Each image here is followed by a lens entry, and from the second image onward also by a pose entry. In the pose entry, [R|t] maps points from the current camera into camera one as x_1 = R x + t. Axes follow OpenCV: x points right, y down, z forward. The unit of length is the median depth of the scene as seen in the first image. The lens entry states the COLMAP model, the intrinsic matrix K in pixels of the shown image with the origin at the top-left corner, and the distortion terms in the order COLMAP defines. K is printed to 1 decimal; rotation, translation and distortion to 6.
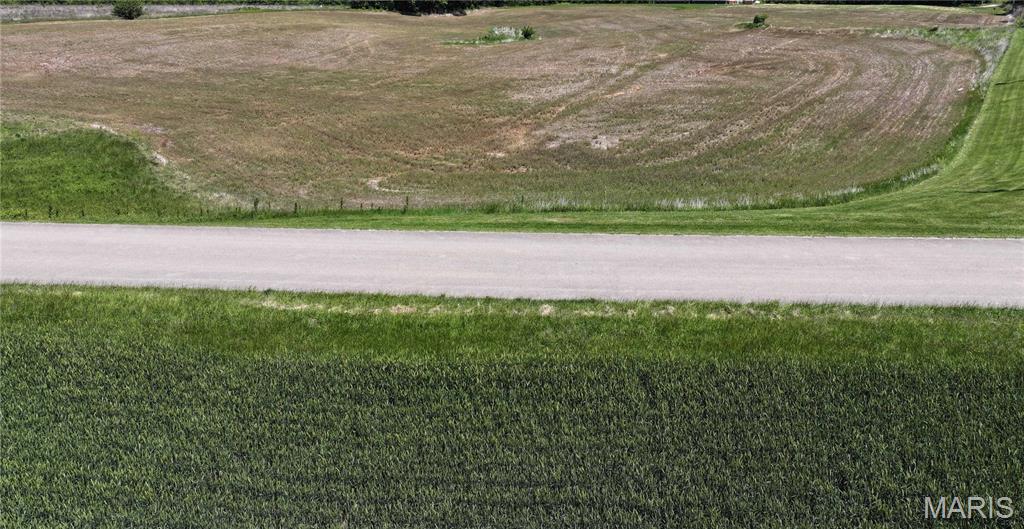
lens RADIAL K [[761.6, 0, 544.3], [0, 761.6, 176.2], [0, 0, 1]] dist [-0.004058, 0.001599]
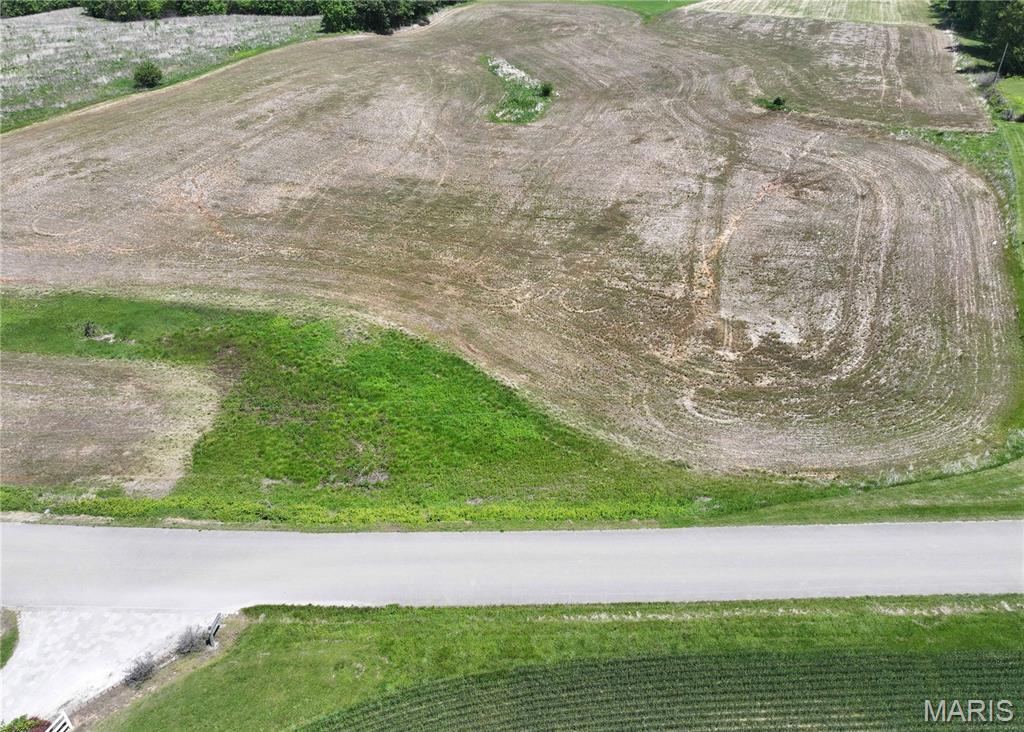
lens RADIAL K [[724.6, 0, 511.6], [0, 724.6, 363.6], [0, 0, 1]] dist [-0.005233, 0.024931]
pose [[0.989960, -0.086477, 0.111812, -0.299153], [0.043070, 0.937949, 0.344088, -0.241756], [-0.134629, -0.335817, 0.932256, -0.118795]]
